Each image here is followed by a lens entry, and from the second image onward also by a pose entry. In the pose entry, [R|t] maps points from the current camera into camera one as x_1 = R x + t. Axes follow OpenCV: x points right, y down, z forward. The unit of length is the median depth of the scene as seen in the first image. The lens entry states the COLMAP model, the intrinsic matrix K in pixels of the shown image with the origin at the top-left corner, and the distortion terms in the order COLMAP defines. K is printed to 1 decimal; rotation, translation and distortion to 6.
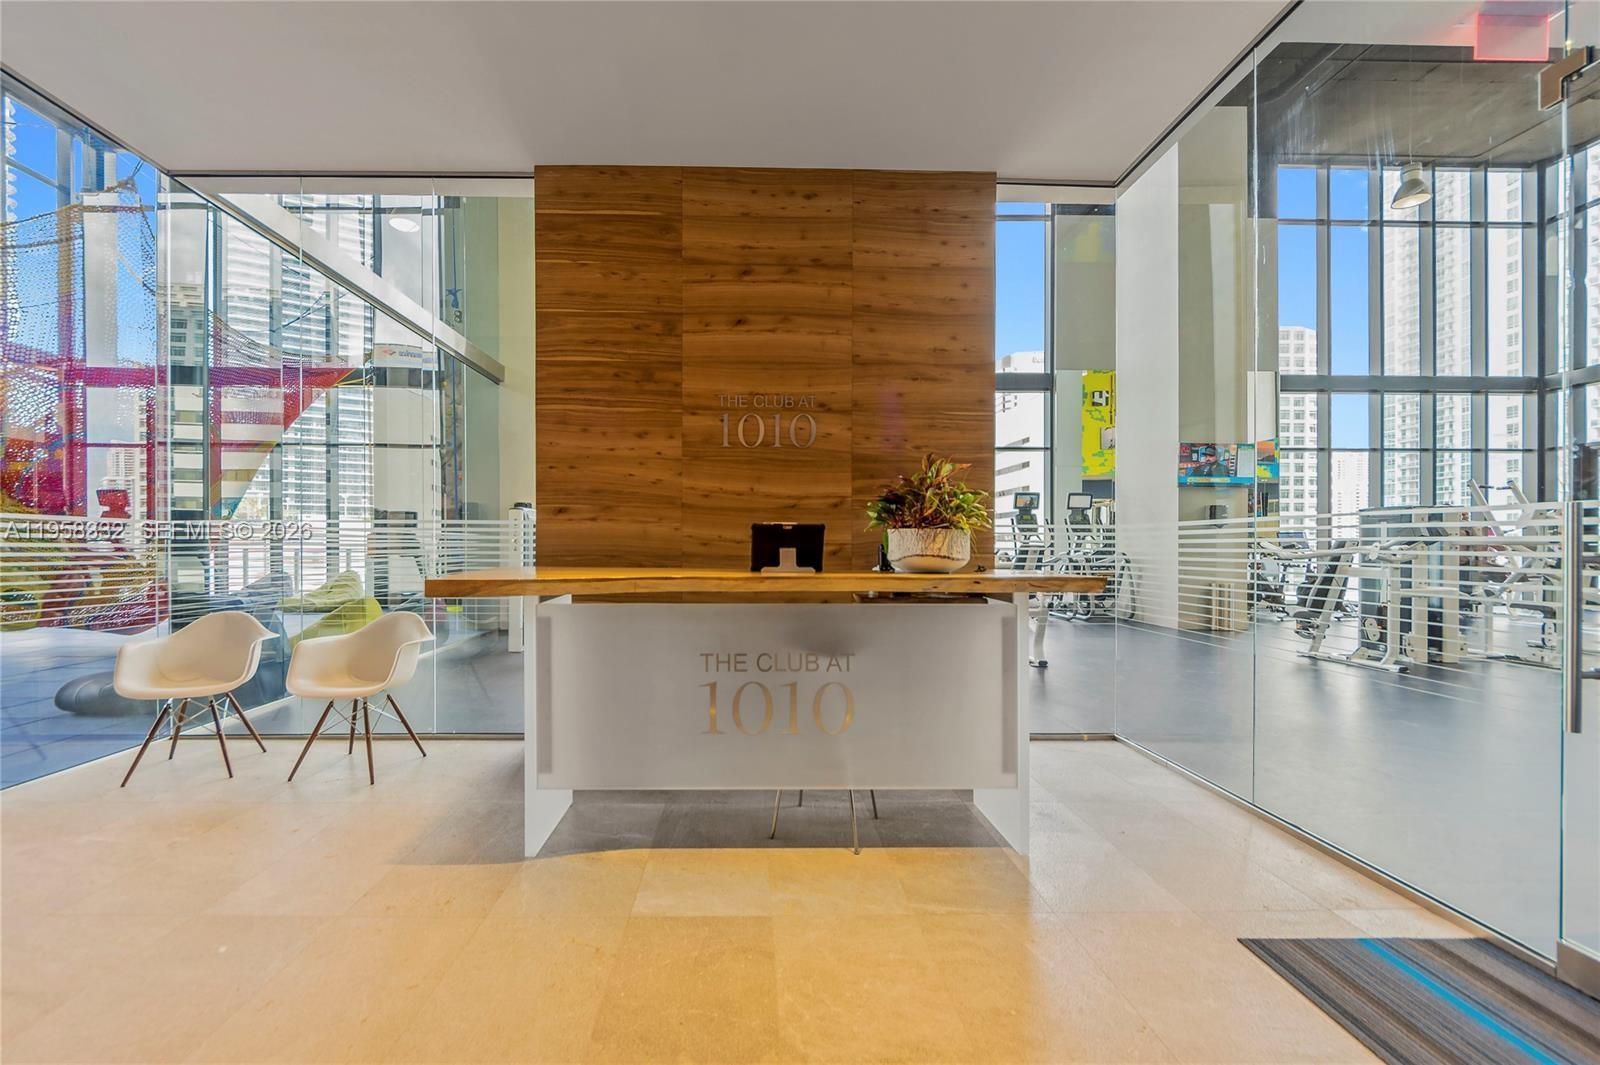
lens RADIAL K [[621.3, 0, 797.4], [0, 621.3, 543.2], [0, 0, 1]] dist [-0.010684, -0.000691]
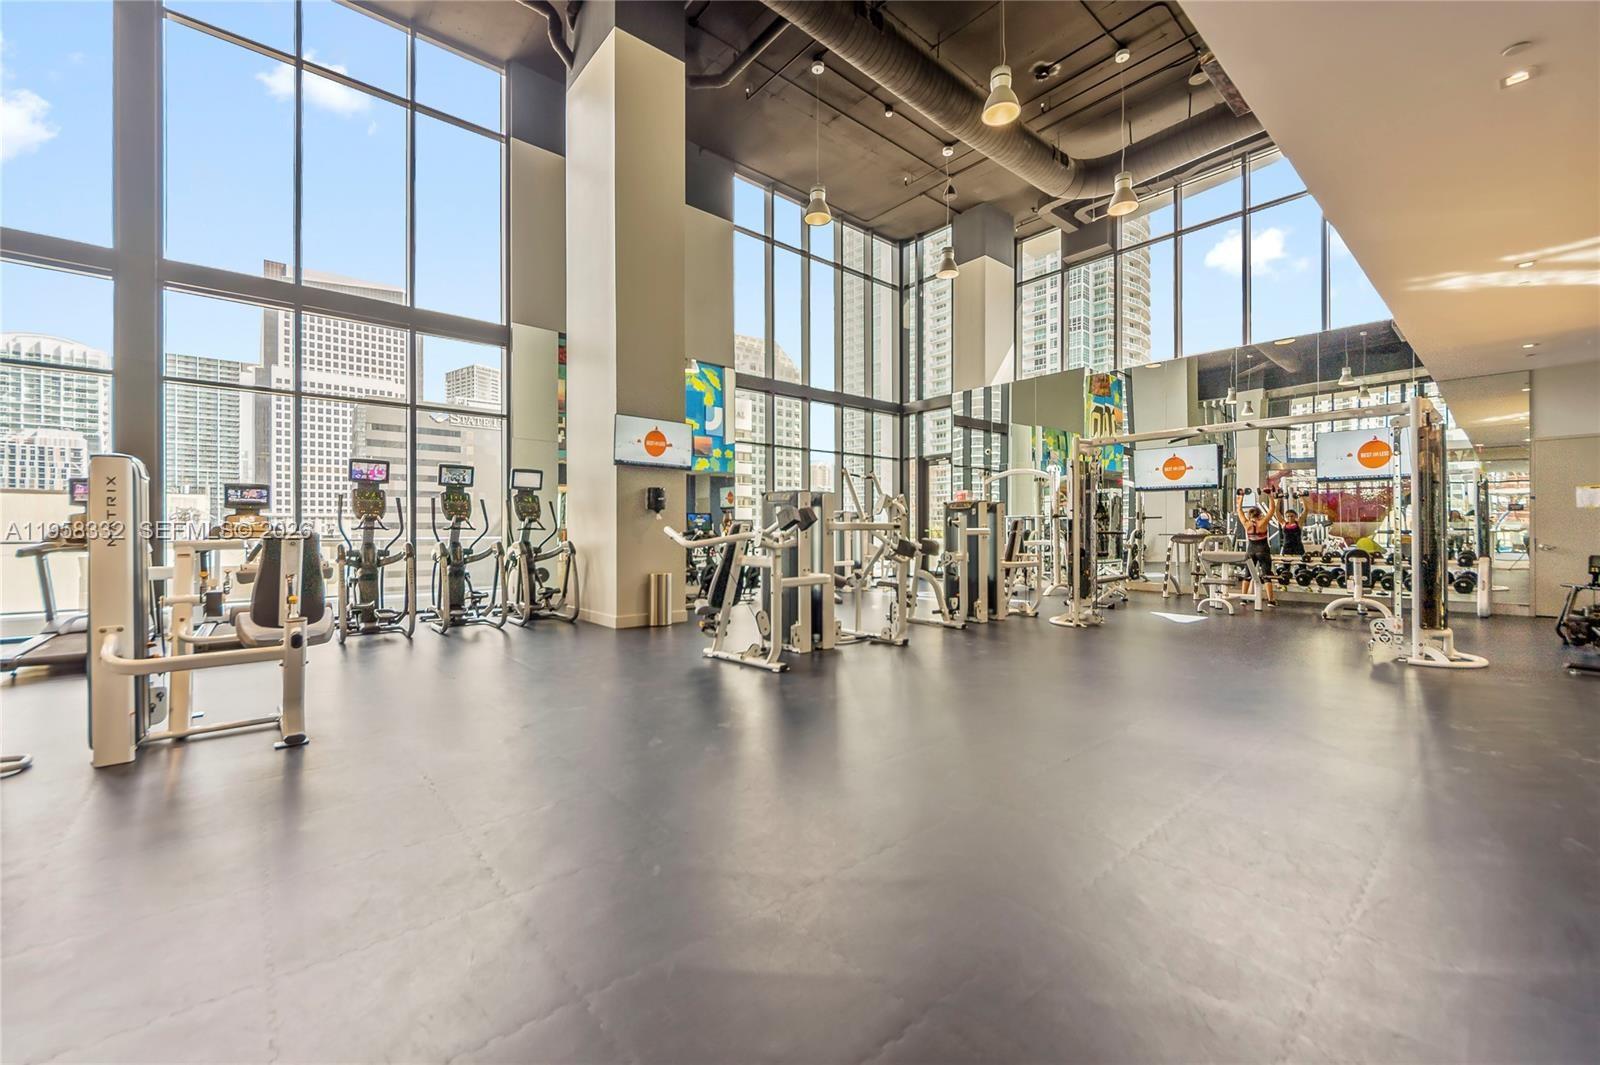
lens RADIAL K [[621.3, 0, 797.6], [0, 621.3, 529.4], [0, 0, 1]] dist [-0.010684, -0.000691]
pose [[0.759269, -0.003617, 0.650766, 0.164423], [0.006779, 0.999974, -0.002351, 0.003302], [-0.650741, 0.006197, 0.759274, 0.120048]]
